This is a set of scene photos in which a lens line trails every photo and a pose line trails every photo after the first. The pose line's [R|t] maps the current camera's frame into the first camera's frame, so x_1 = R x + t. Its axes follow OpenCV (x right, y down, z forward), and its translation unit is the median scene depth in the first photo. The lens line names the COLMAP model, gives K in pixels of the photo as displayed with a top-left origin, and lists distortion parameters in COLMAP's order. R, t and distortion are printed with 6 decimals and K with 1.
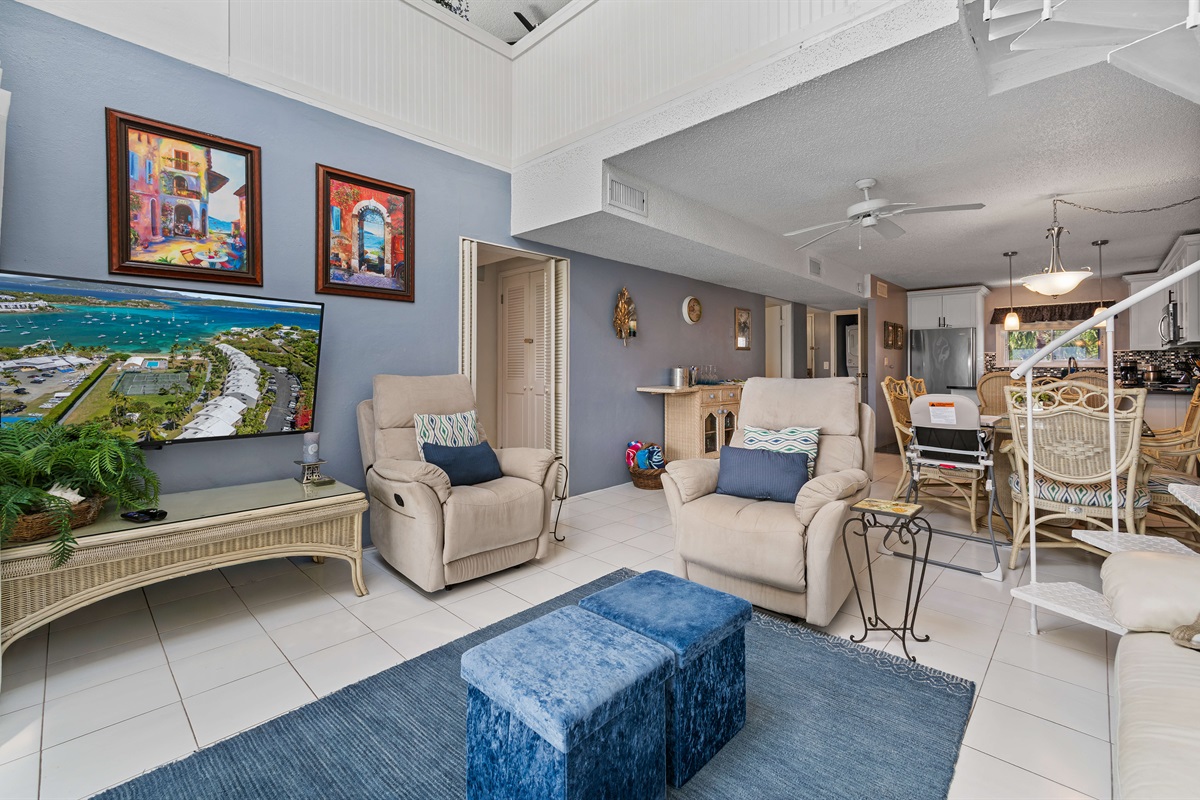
lens RADIAL K [[505.3, 0, 582.4], [0, 505.3, 364.1], [0, 0, 1]] dist [0.001198, 0.000276]
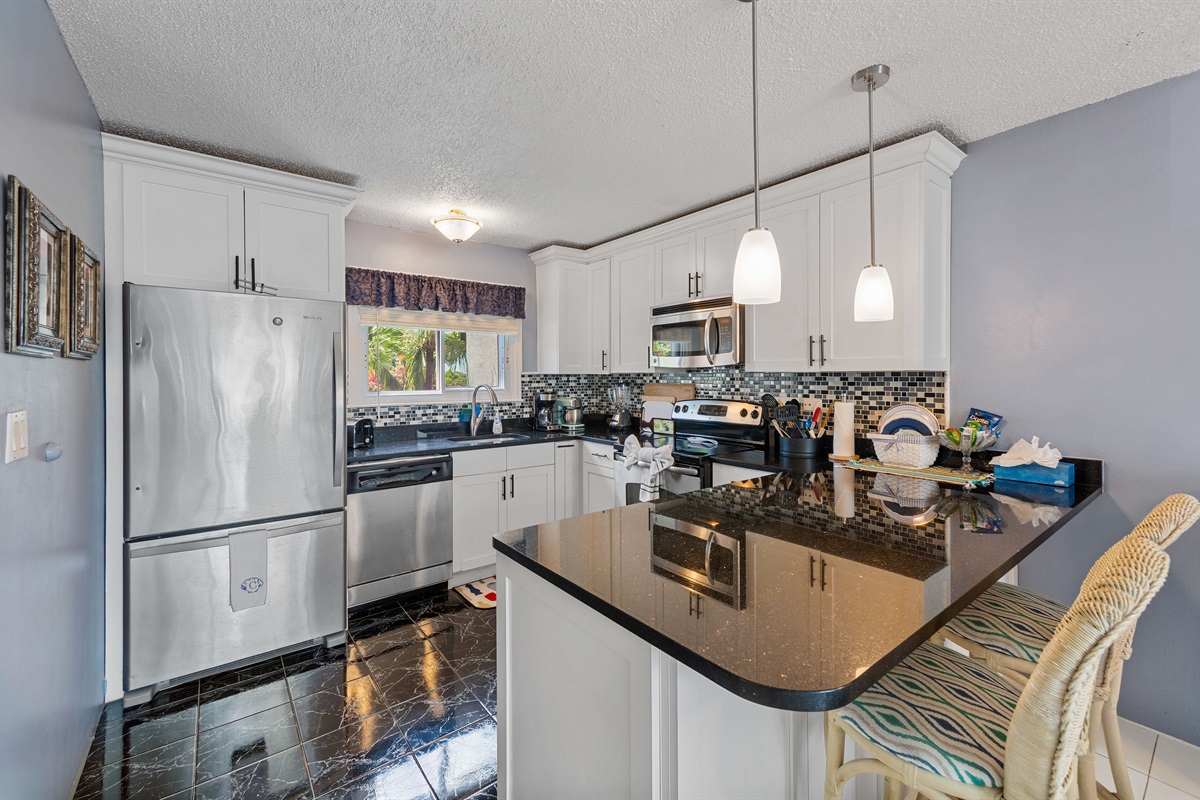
lens RADIAL K [[485.2, 0, 595.6], [0, 485.2, 373.7], [0, 0, 1]] dist [0.000188, 0.000172]
pose [[0.129629, -0.000324, 0.991562, 0.537145], [-0.003037, 0.999995, 0.000724, -0.028405], [-0.991558, -0.003105, 0.129628, 0.900346]]
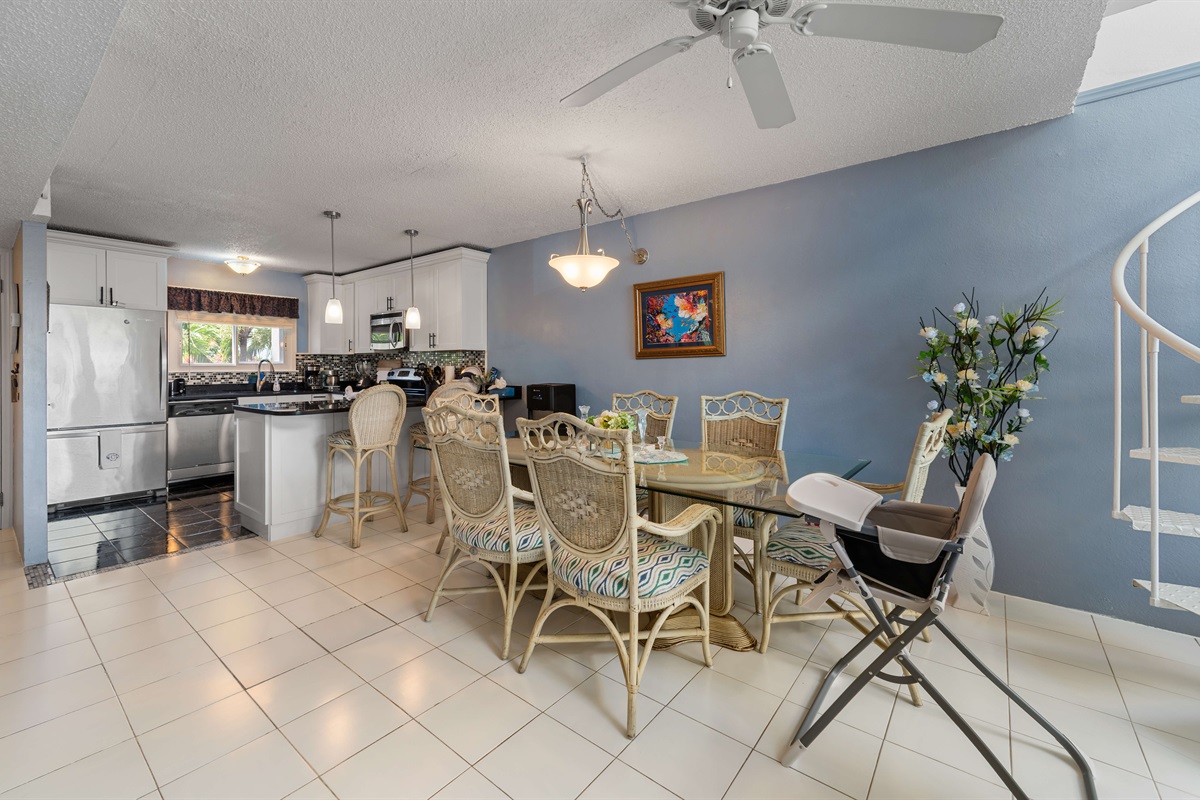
lens RADIAL K [[505.3, 0, 582.4], [0, 505.3, 364.1], [0, 0, 1]] dist [0.001198, 0.000276]
pose [[-0.098332, 0.003427, 0.995148, 0.096904], [-0.003838, 0.999985, -0.003823, -0.006256], [-0.995146, -0.004196, -0.098317, 0.615419]]
